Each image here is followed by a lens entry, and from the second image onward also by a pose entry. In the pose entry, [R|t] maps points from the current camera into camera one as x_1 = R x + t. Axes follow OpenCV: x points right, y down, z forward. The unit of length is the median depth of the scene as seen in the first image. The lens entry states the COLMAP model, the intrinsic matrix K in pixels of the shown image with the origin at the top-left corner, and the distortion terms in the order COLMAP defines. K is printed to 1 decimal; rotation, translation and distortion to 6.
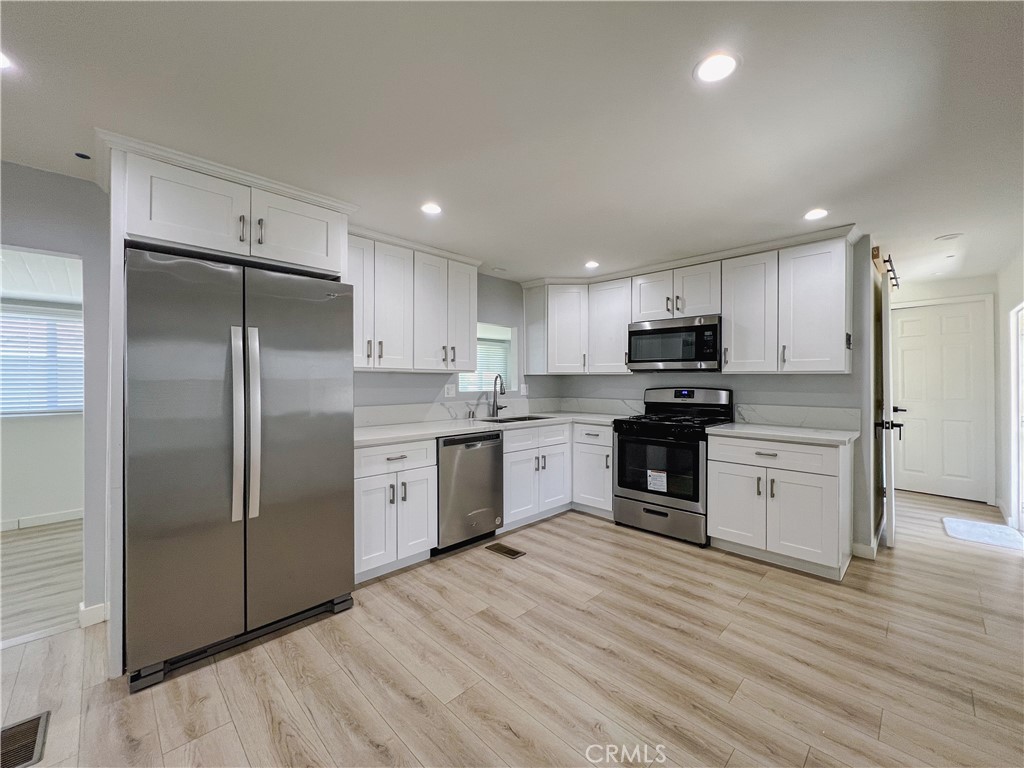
lens RADIAL K [[408.8, 0, 509.5], [0, 408.8, 381.6], [0, 0, 1]] dist [-0.000678, 0.000044]
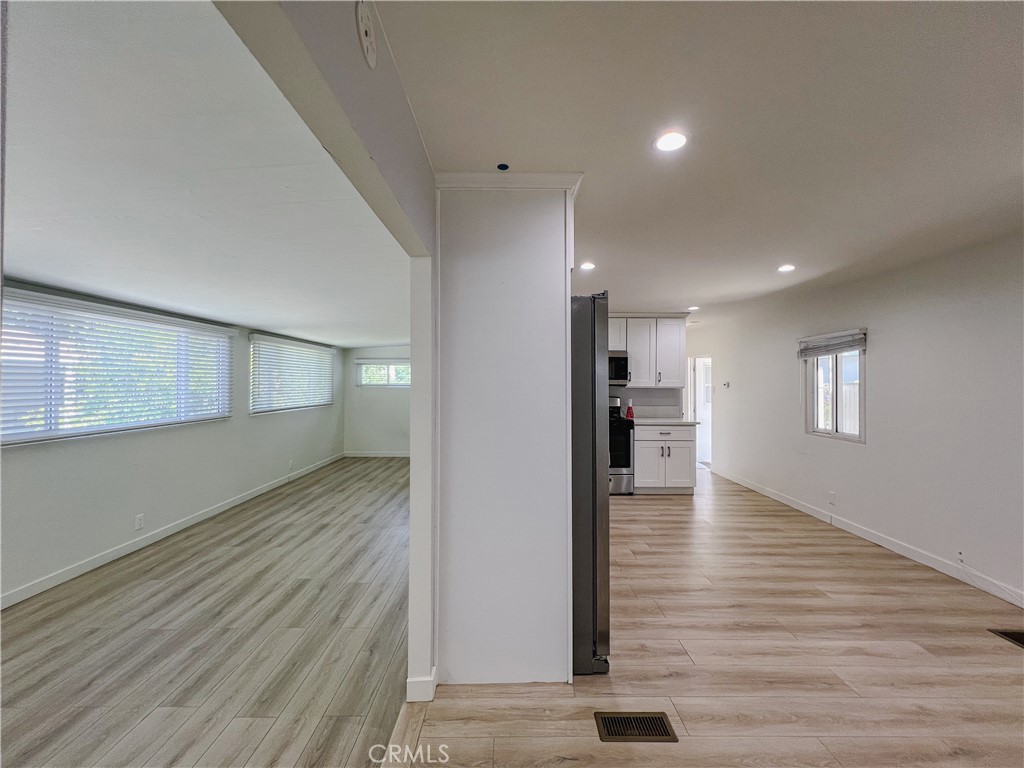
lens RADIAL K [[408.8, 0, 509.5], [0, 408.8, 381.6], [0, 0, 1]] dist [-0.000678, 0.000044]
pose [[0.705147, 0.006231, 0.709034, -1.091205], [0.001127, 0.999950, -0.009909, -0.031486], [-0.709060, 0.007787, 0.705105, 0.205987]]
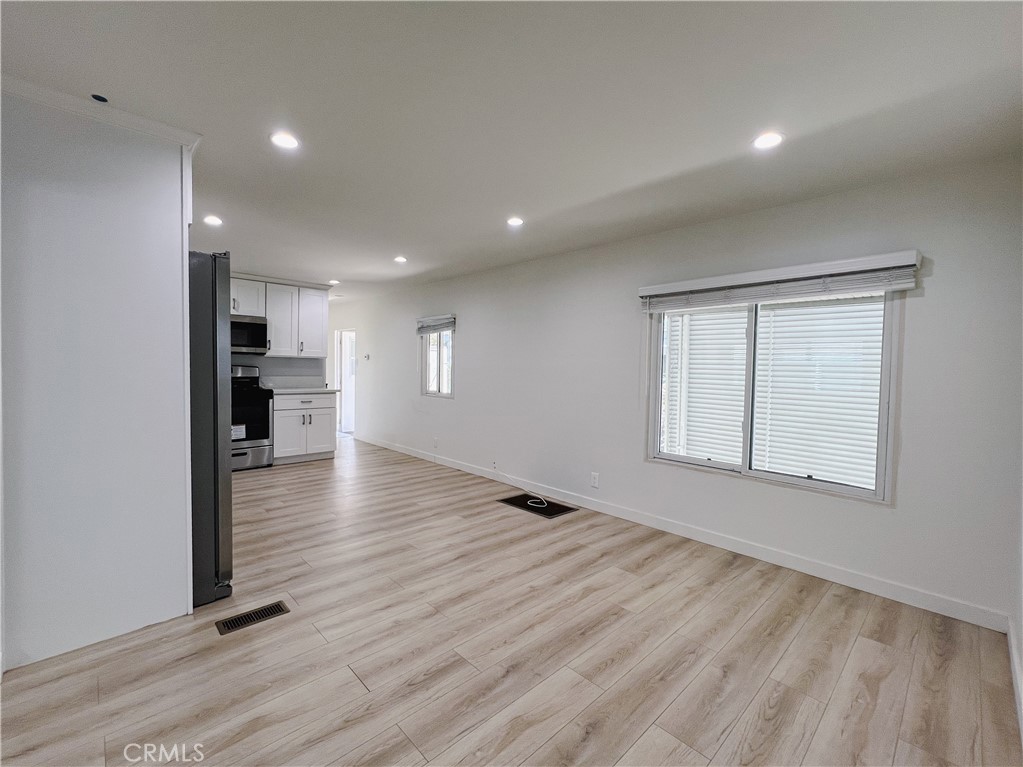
lens RADIAL K [[444.1, 0, 507.8], [0, 444.1, 381.1], [0, 0, 1]] dist [-0.002213, -0.000797]
pose [[0.025581, -0.030359, 0.999212, -1.285942], [-0.012764, 0.999447, 0.030693, 0.012043], [-0.999591, -0.013540, 0.025180, 0.046433]]
